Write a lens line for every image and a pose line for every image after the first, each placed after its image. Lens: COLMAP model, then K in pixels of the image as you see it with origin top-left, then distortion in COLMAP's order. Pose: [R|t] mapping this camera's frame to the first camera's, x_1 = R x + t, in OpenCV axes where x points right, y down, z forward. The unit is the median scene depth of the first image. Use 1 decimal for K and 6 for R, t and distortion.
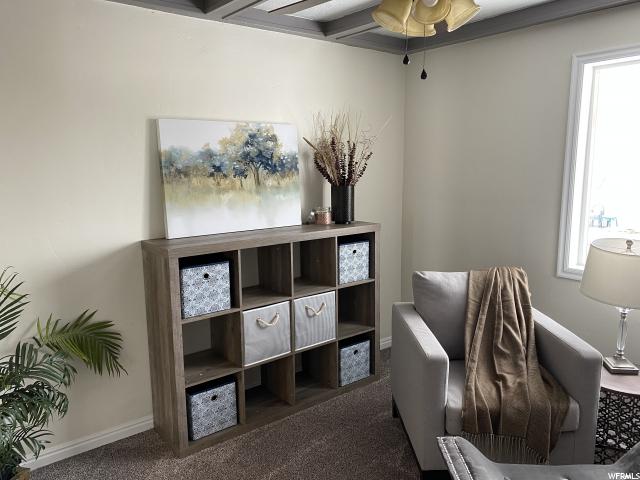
lens RADIAL K [[492.9, 0, 320.0], [0, 492.9, 240.0], [0, 0, 1]] dist [0.088554, -0.133328]
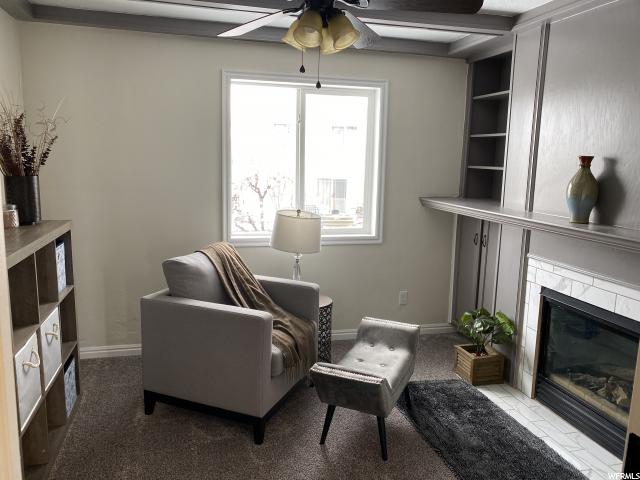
lens RADIAL K [[492.9, 0, 320.0], [0, 492.9, 240.0], [0, 0, 1]] dist [0.088554, -0.133328]
pose [[0.410245, -0.135250, 0.901891, -0.548840], [0.125458, 0.987909, 0.091082, -0.027301], [-0.903305, 0.075784, 0.422253, 0.268607]]
